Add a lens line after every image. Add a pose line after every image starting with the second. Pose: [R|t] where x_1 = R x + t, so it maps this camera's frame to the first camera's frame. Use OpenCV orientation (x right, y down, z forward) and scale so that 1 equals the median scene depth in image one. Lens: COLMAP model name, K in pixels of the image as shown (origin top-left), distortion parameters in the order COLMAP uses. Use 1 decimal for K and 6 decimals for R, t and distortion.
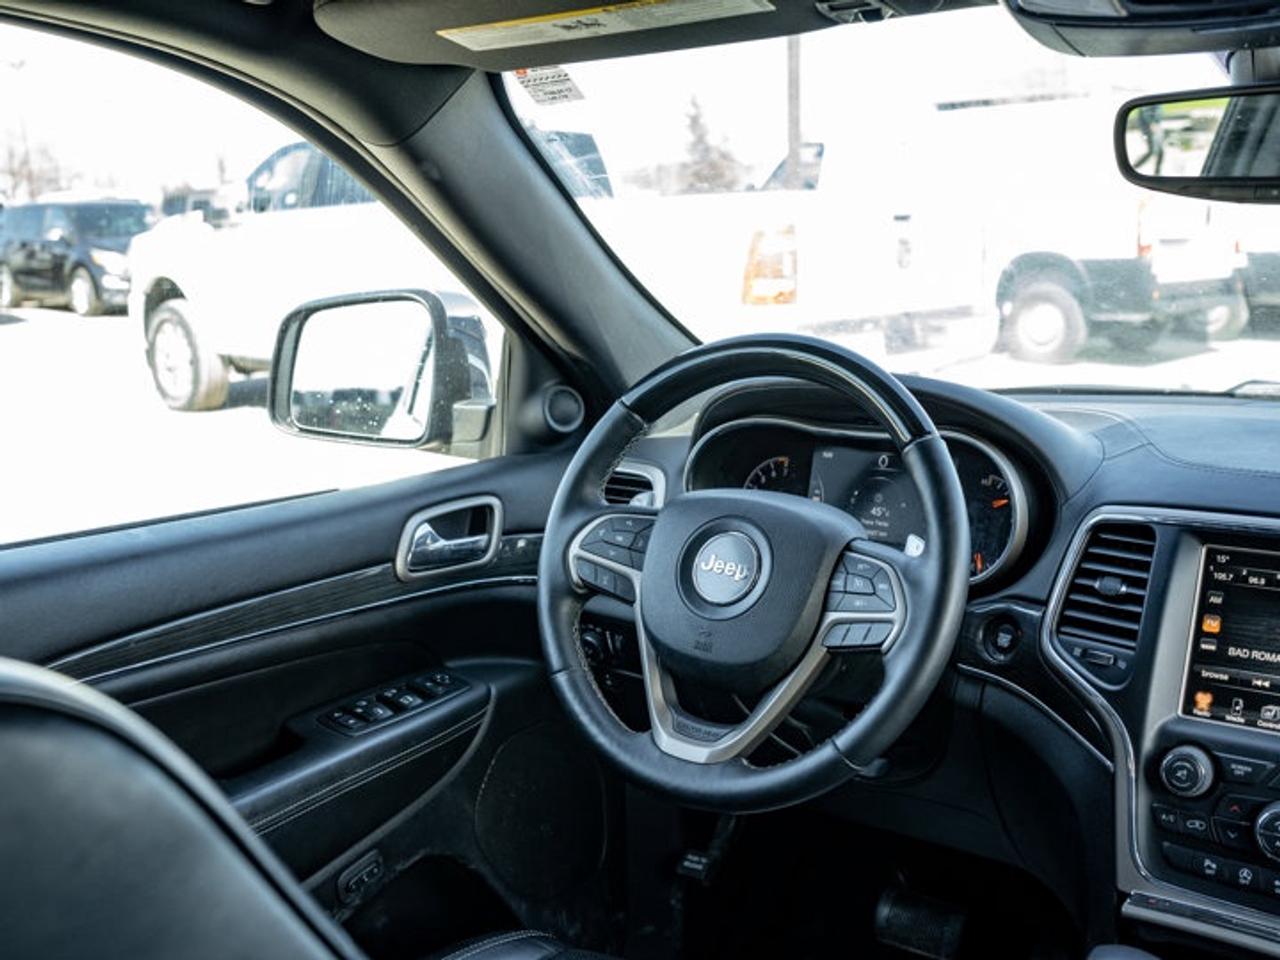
lens RADIAL K [[1359.5, 0, 592.6], [0, 1359.5, 498.1], [0, 0, 1]] dist [-0.171347, 0.200878]
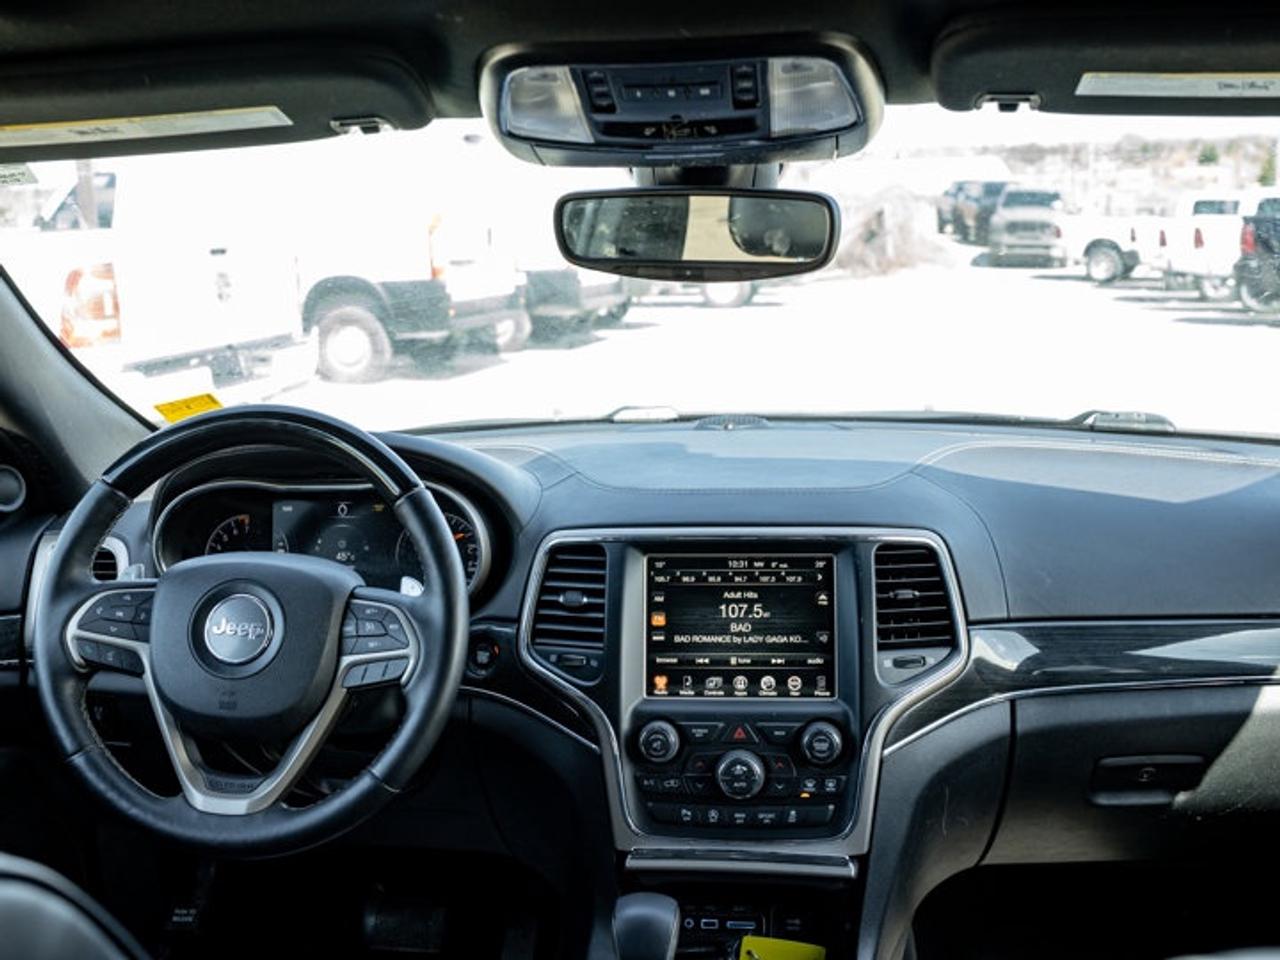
lens RADIAL K [[1359.5, 0, 592.6], [0, 1359.5, 498.1], [0, 0, 1]] dist [-0.171347, 0.200878]
pose [[0.864570, -0.100370, 0.492386, -0.174396], [0.106979, 0.994151, 0.014809, -0.037436], [-0.490993, 0.039872, 0.870251, -0.058740]]
